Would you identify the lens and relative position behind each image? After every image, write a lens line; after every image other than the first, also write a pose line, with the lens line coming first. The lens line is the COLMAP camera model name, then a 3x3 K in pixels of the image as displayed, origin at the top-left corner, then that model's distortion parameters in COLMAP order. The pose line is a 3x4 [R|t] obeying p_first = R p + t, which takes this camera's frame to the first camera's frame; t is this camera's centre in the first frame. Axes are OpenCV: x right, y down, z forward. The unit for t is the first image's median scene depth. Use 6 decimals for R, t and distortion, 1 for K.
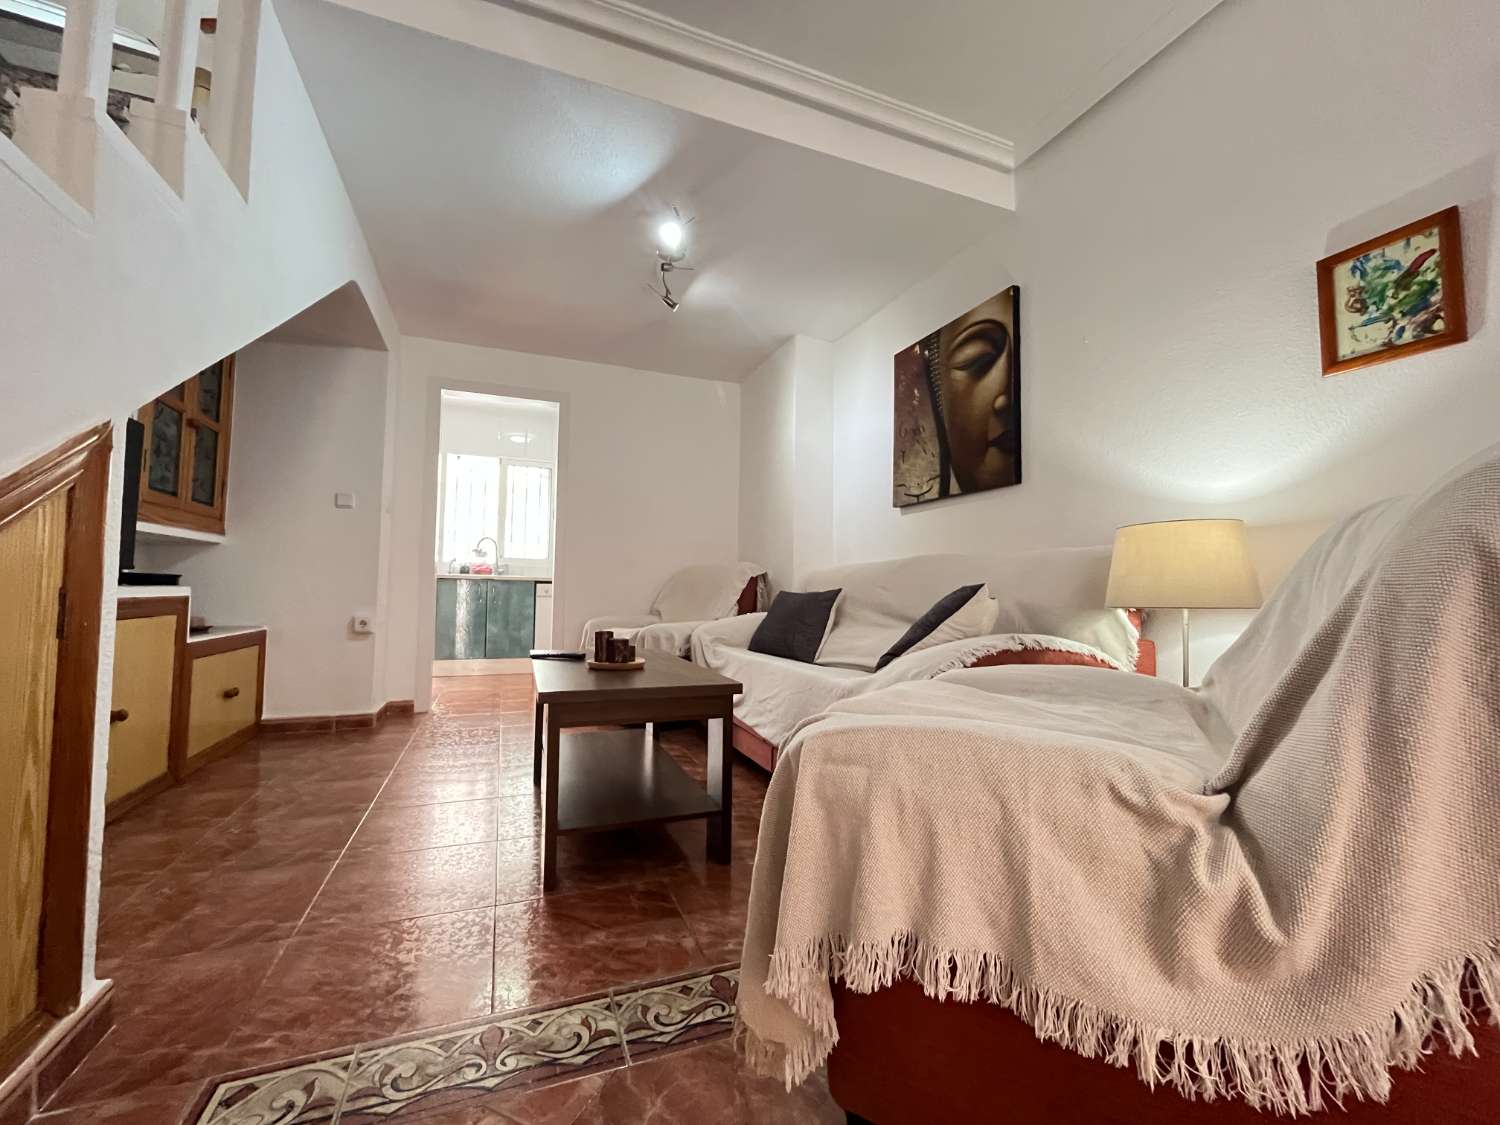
lens RADIAL K [[612.8, 0, 750.0], [0, 612.8, 561.1], [0, 0, 1]] dist [-0.001852, -0.000004]
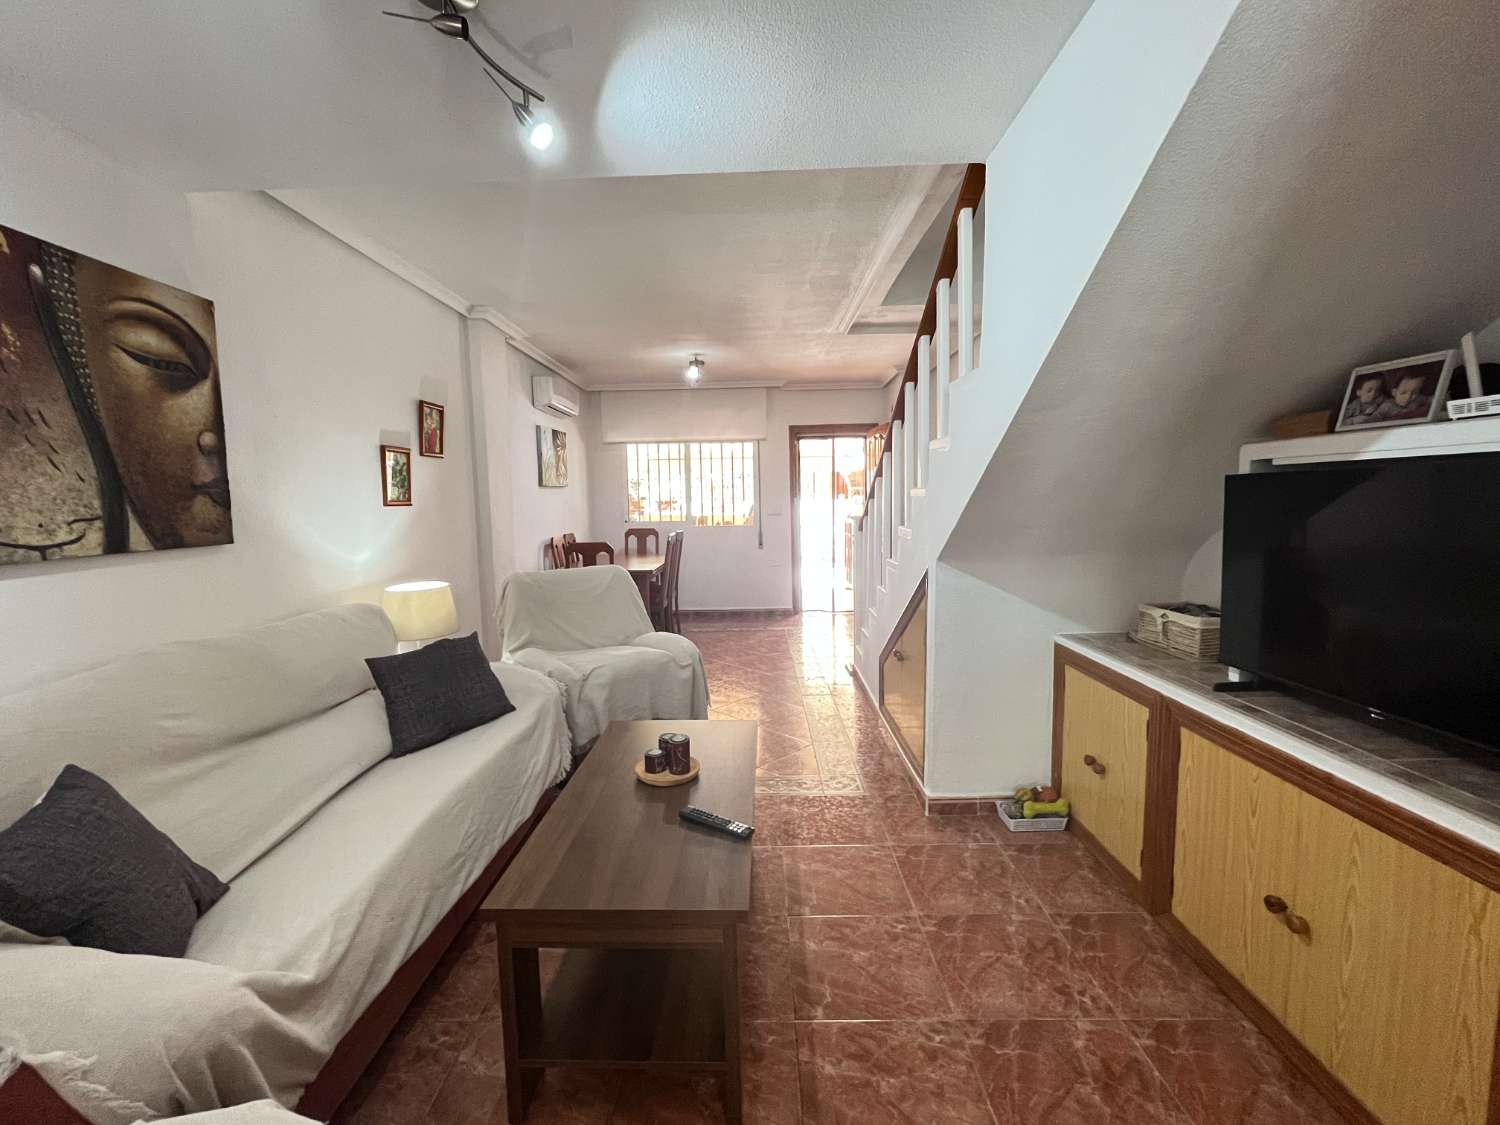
lens RADIAL K [[639.6, 0, 745.4], [0, 639.6, 561.8], [0, 0, 1]] dist [-0.004080, 0.000358]
pose [[-0.921174, -0.038787, 0.387212, -0.520162], [-0.017804, 0.998179, 0.057632, -0.149537], [-0.388742, 0.046195, -0.920188, 1.385942]]
